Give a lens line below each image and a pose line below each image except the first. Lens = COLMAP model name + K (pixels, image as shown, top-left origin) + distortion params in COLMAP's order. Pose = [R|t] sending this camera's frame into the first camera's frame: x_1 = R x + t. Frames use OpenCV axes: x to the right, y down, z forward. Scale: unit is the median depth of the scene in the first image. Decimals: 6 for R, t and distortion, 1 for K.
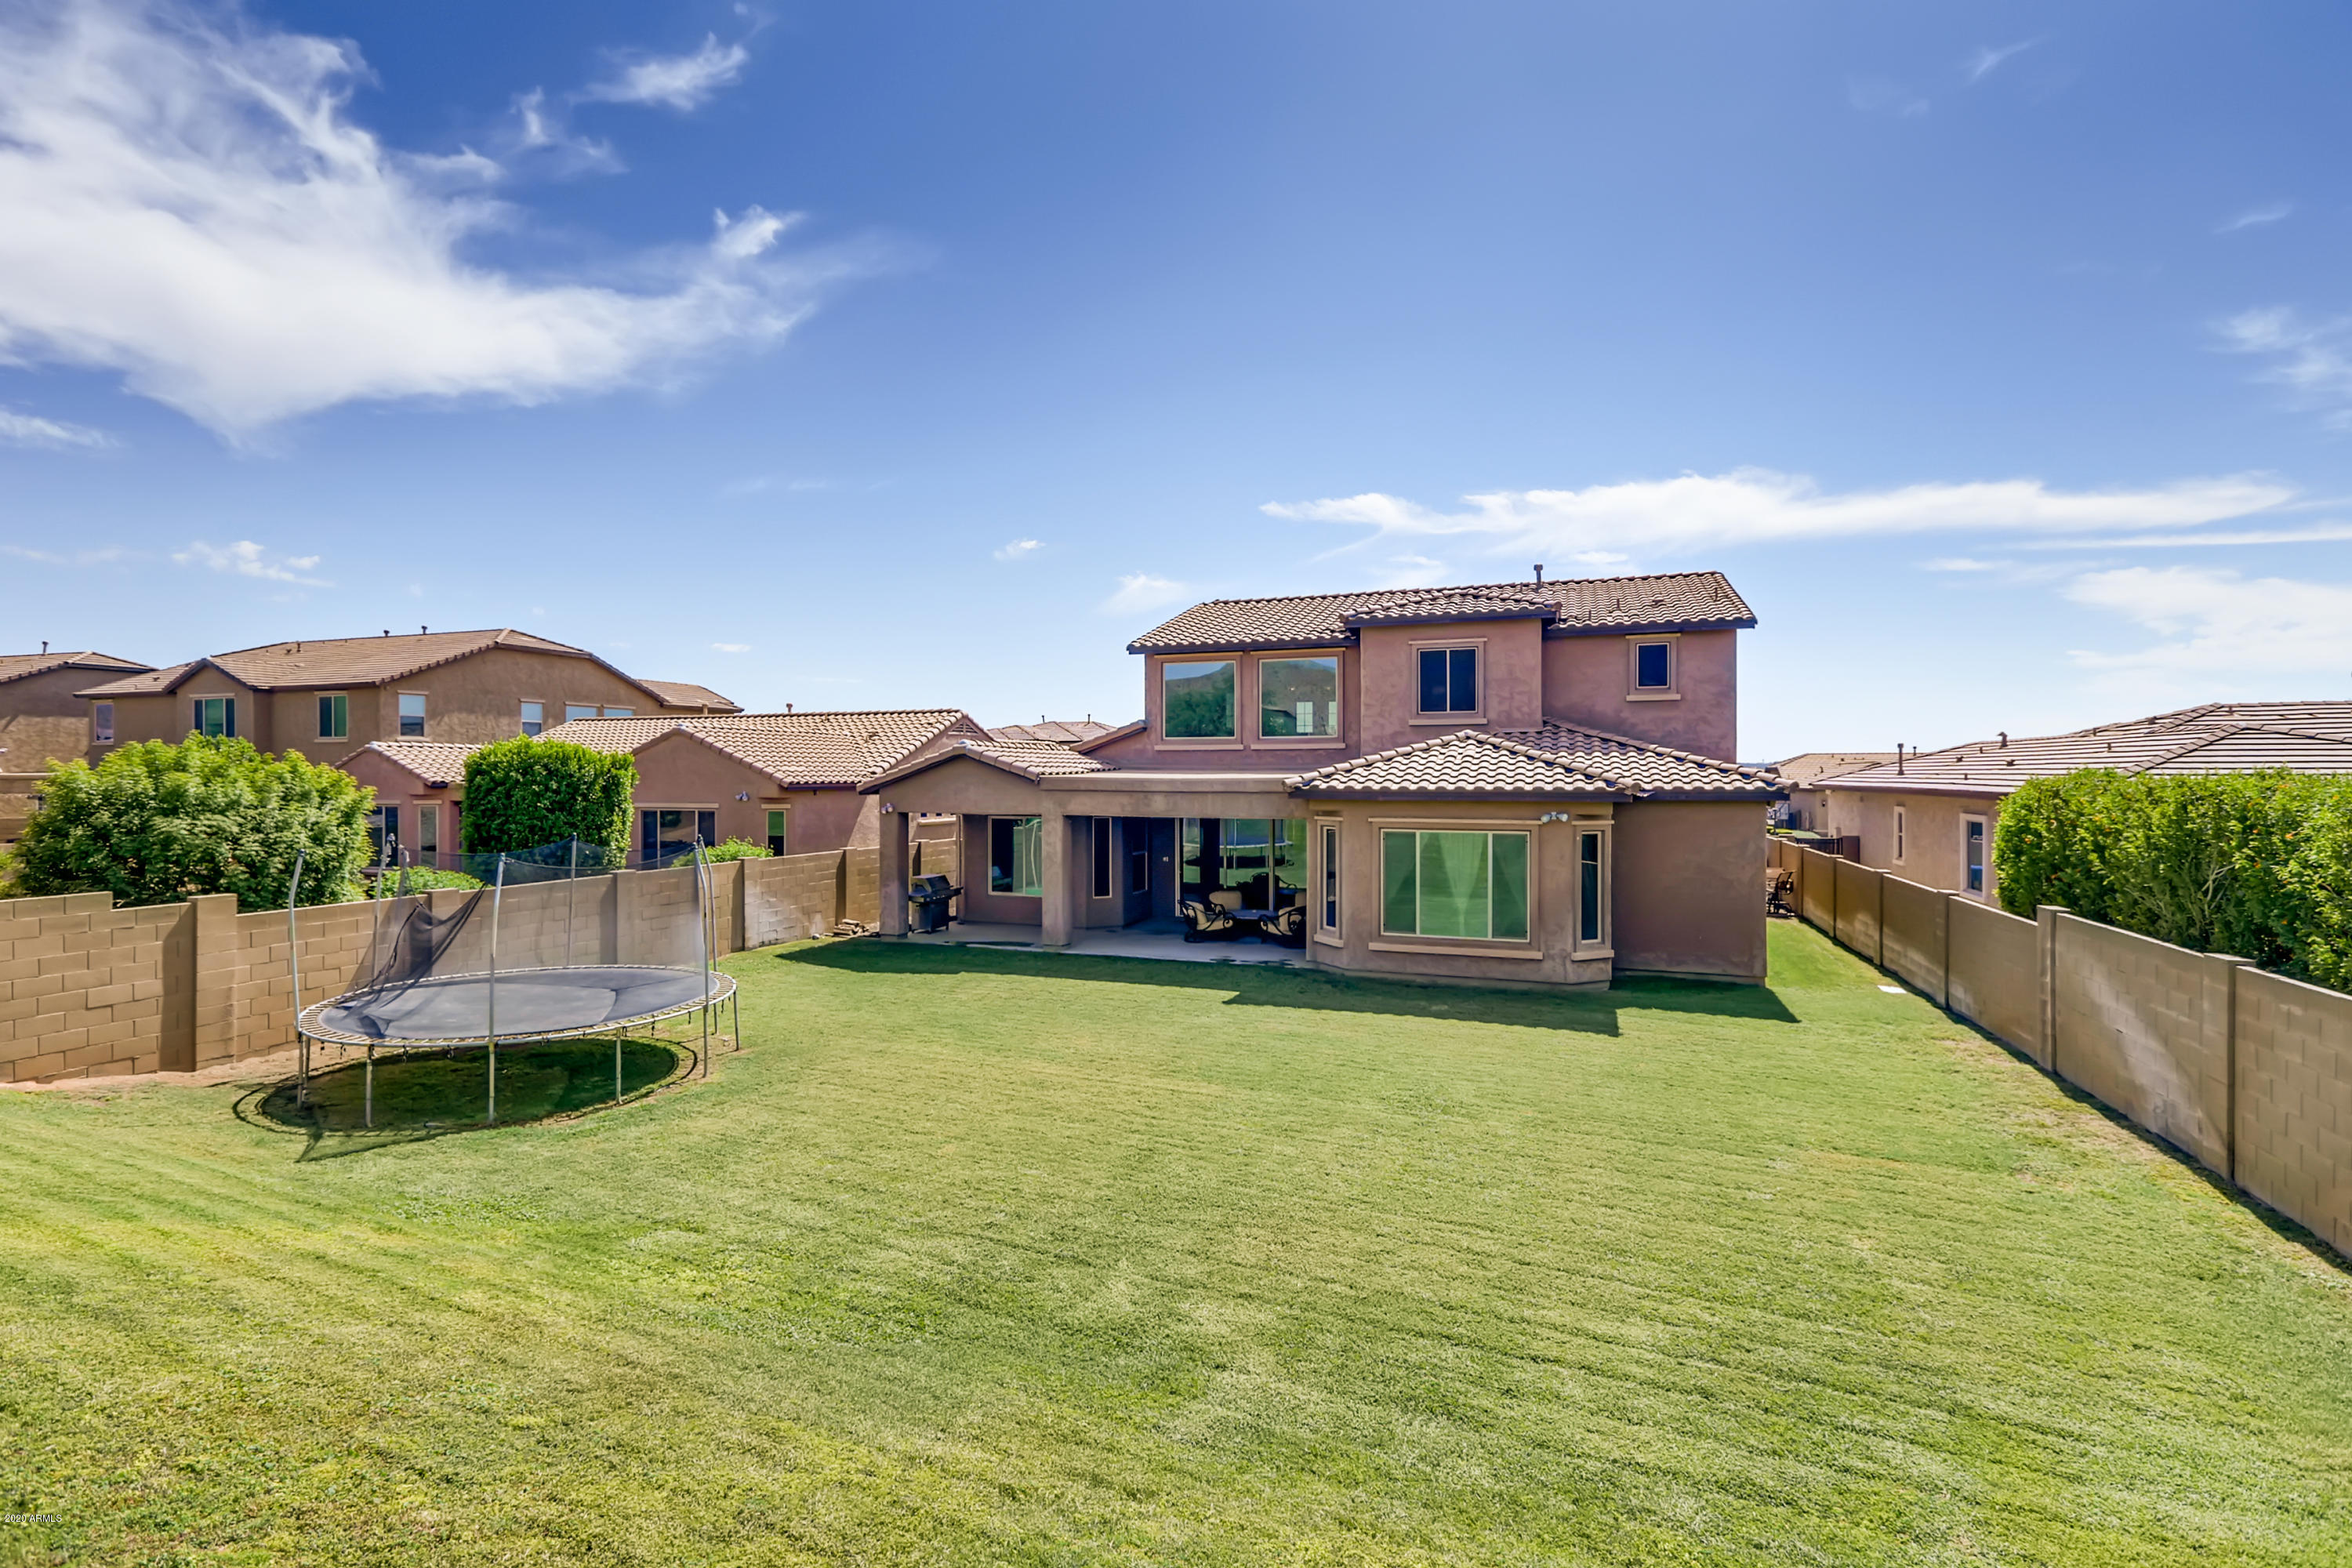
lens RADIAL K [[1078.1, 0, 1195.4], [0, 1078.1, 788.6], [0, 0, 1]] dist [0.014959, -0.002315]
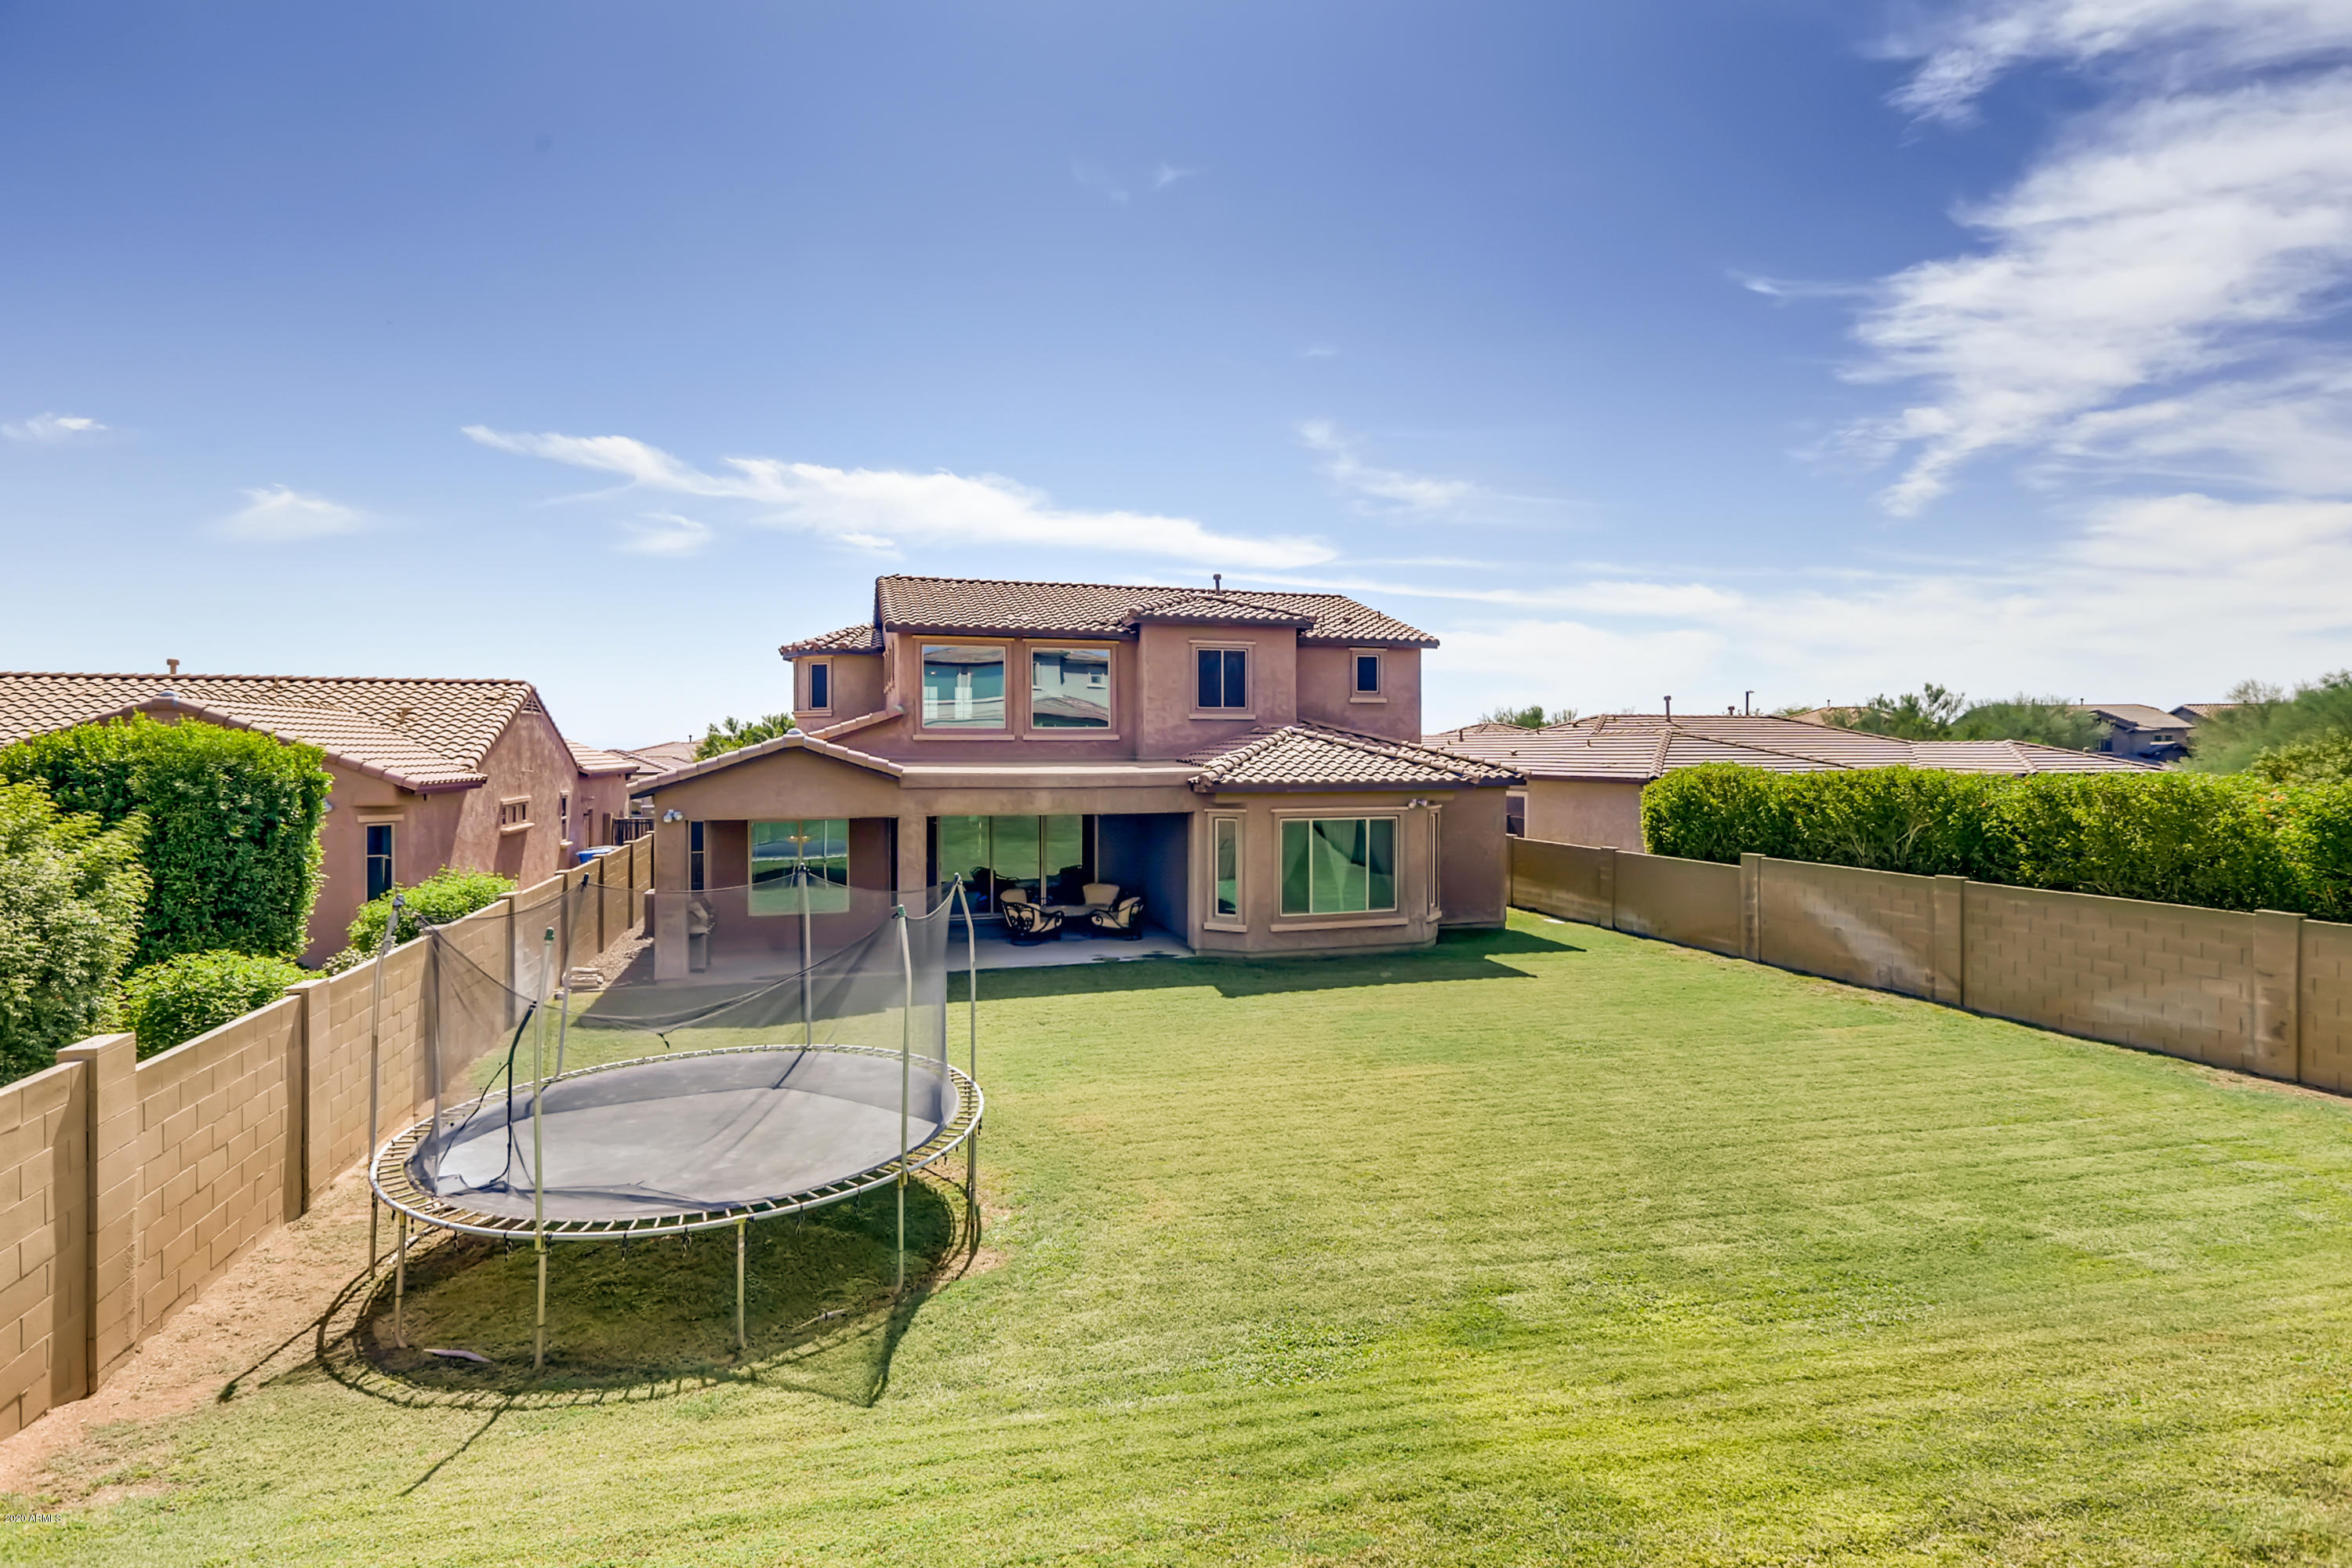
lens RADIAL K [[1078.1, 0, 1194.7], [0, 1078.1, 766.5], [0, 0, 1]] dist [0.014959, -0.002315]
pose [[0.796109, -0.009524, 0.605078, -0.541171], [0.009533, 0.999949, 0.003197, -0.018938], [-0.605078, 0.003223, 0.796160, 0.188183]]
